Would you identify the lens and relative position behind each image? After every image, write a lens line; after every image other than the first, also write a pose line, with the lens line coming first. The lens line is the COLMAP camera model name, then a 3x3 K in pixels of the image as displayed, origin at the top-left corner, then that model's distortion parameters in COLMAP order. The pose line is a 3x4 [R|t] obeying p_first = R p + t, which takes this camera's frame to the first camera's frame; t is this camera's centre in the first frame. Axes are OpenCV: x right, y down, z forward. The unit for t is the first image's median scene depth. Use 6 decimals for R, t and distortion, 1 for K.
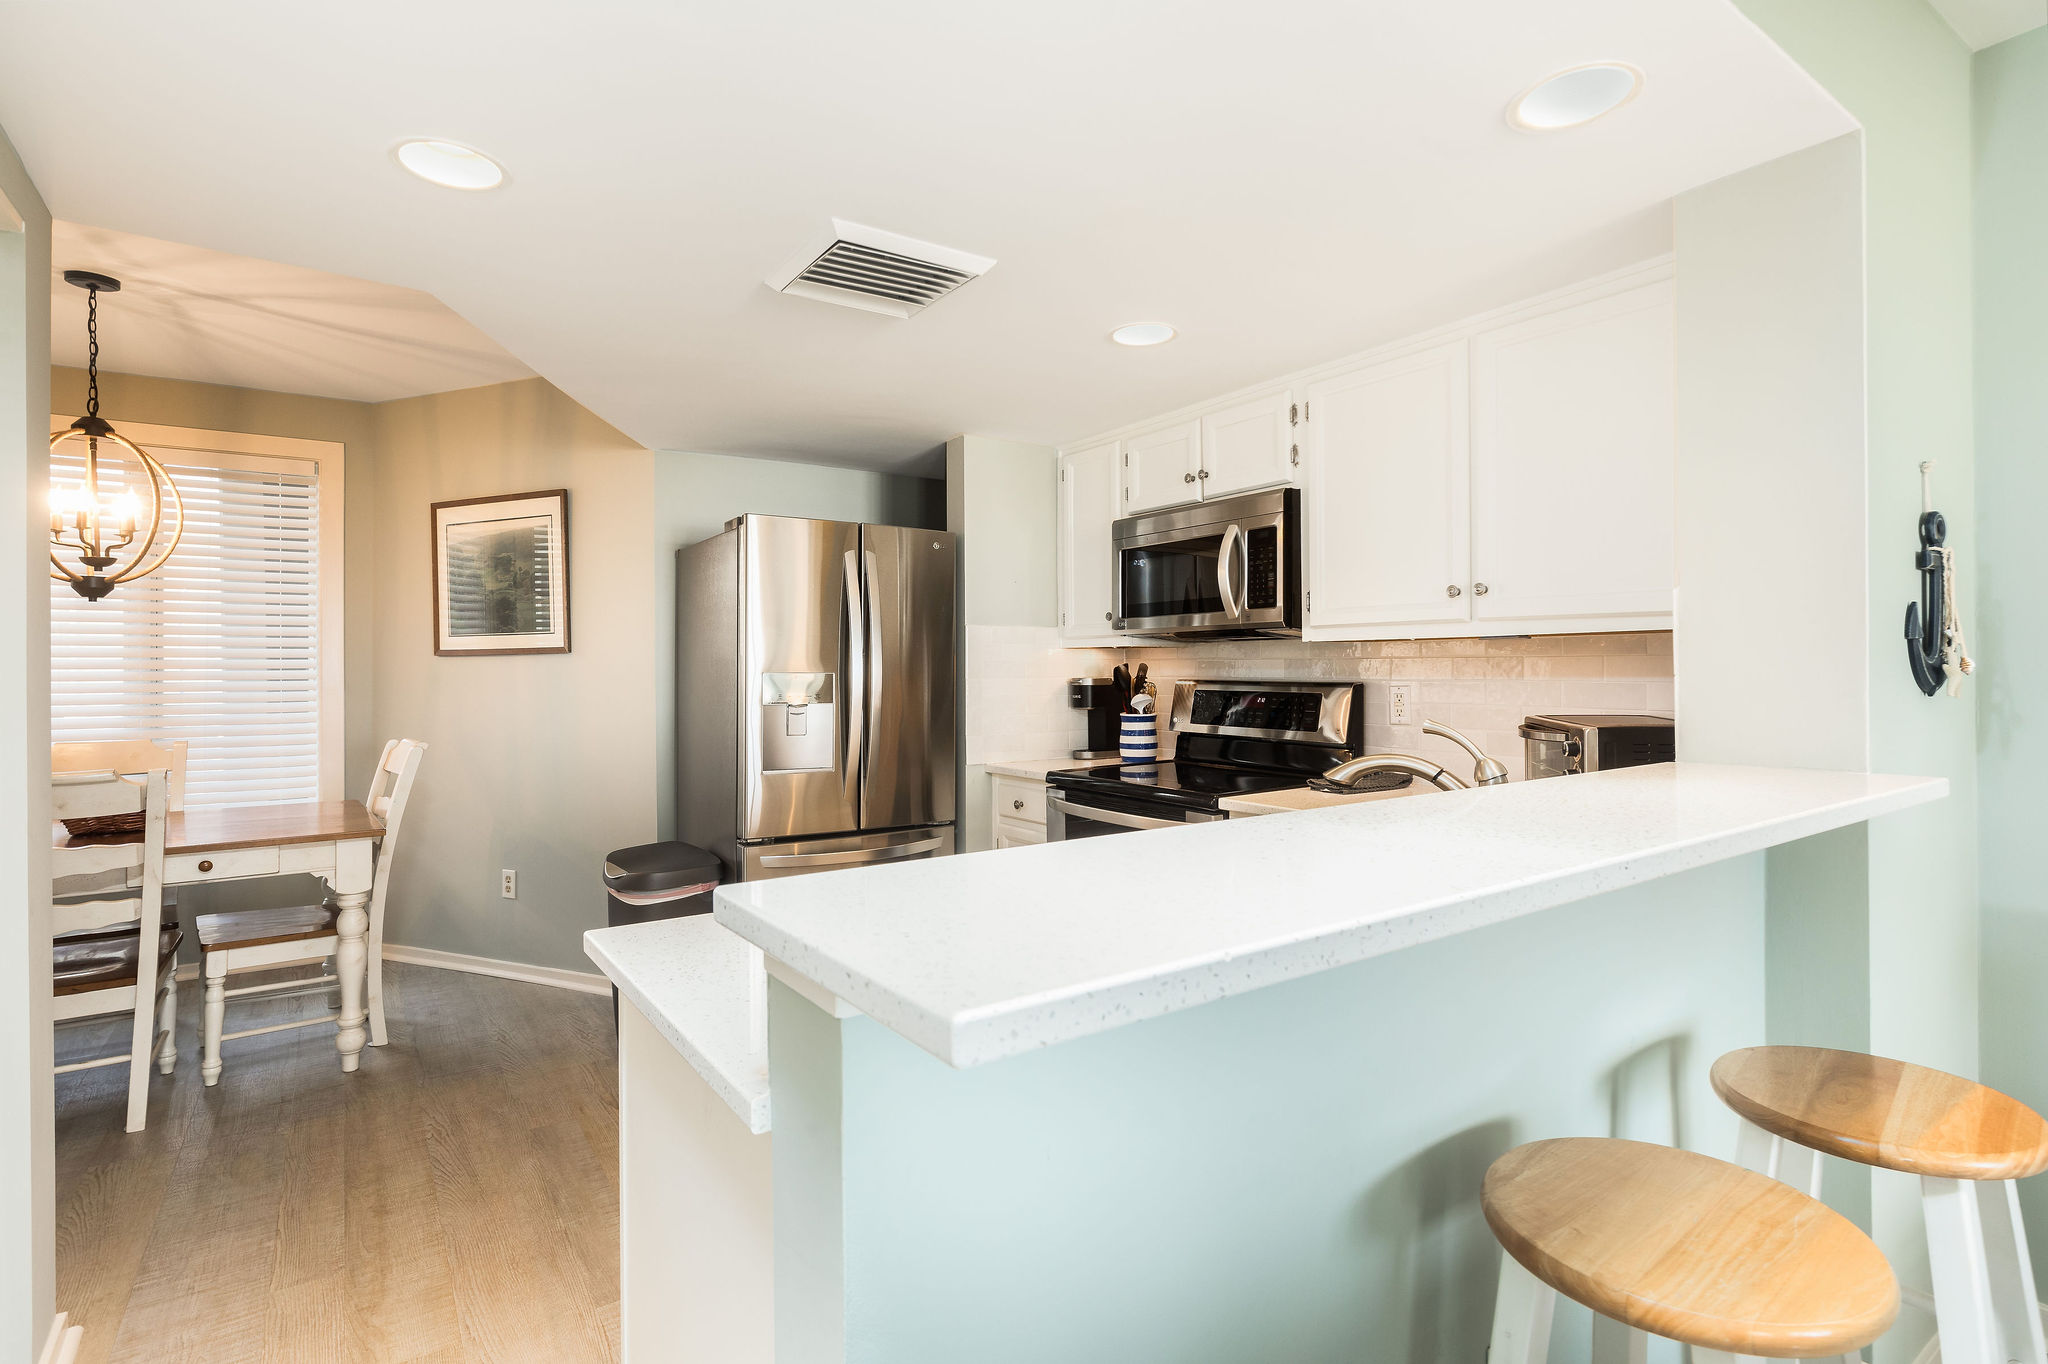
lens RADIAL K [[1028.7, 0, 1026.3], [0, 1028.7, 680.6], [0, 0, 1]] dist [-0.000220, -0.000137]
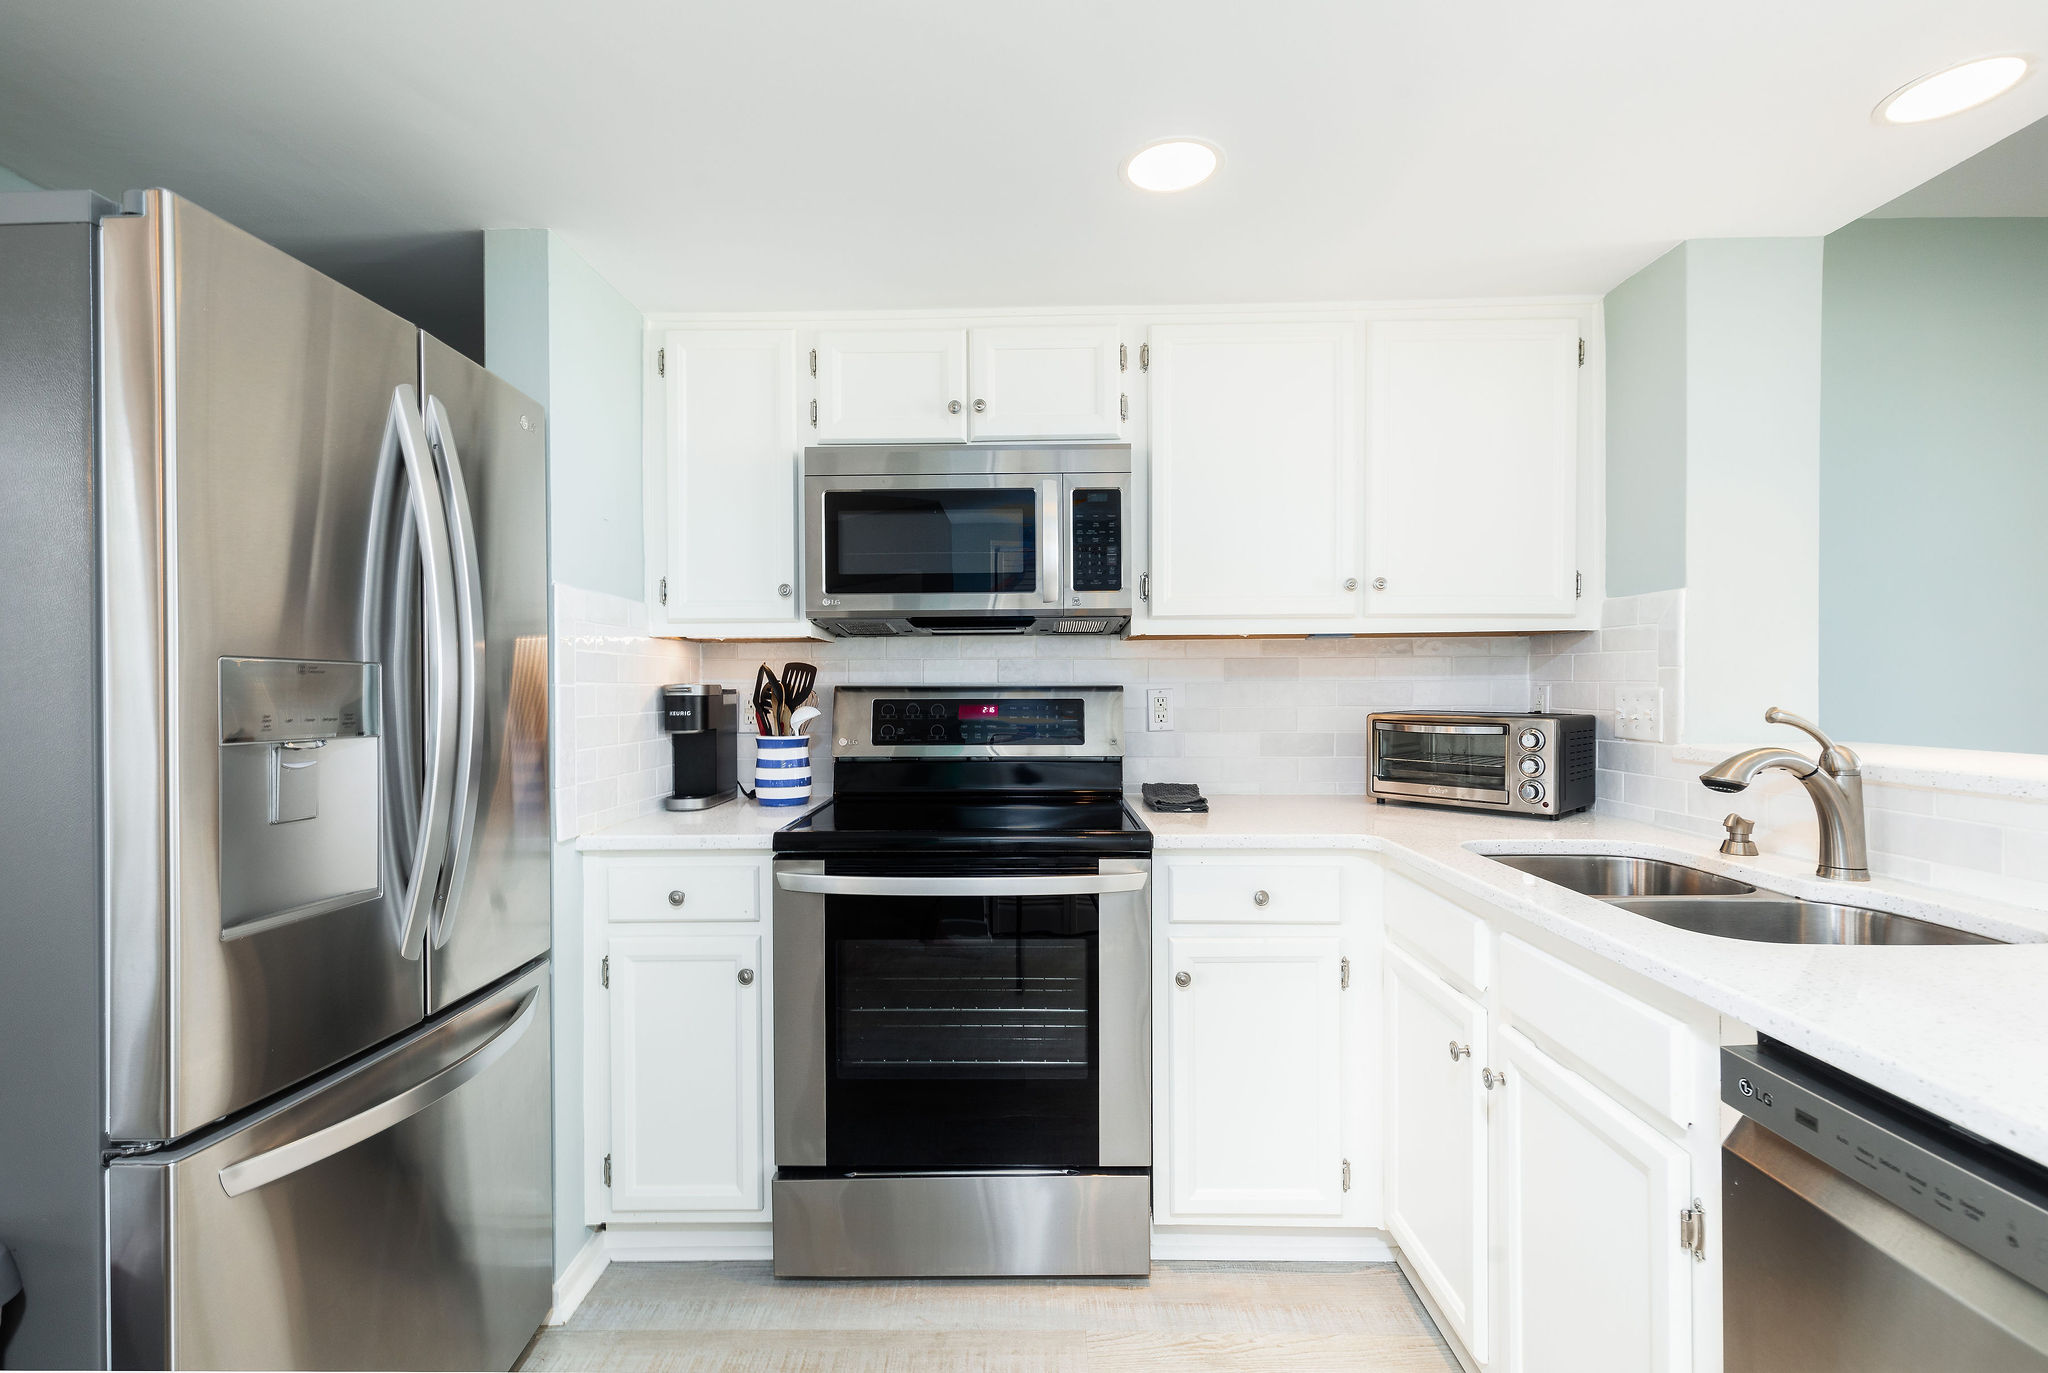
lens RADIAL K [[926.6, 0, 1029.6], [0, 926.6, 689.3], [0, 0, 1]] dist [0.014046, -0.000024]
pose [[0.568252, 0.002928, 0.822849, -0.353290], [0.014521, 0.999802, -0.013586, 0.013496], [-0.822726, 0.019669, 0.568097, 0.581192]]
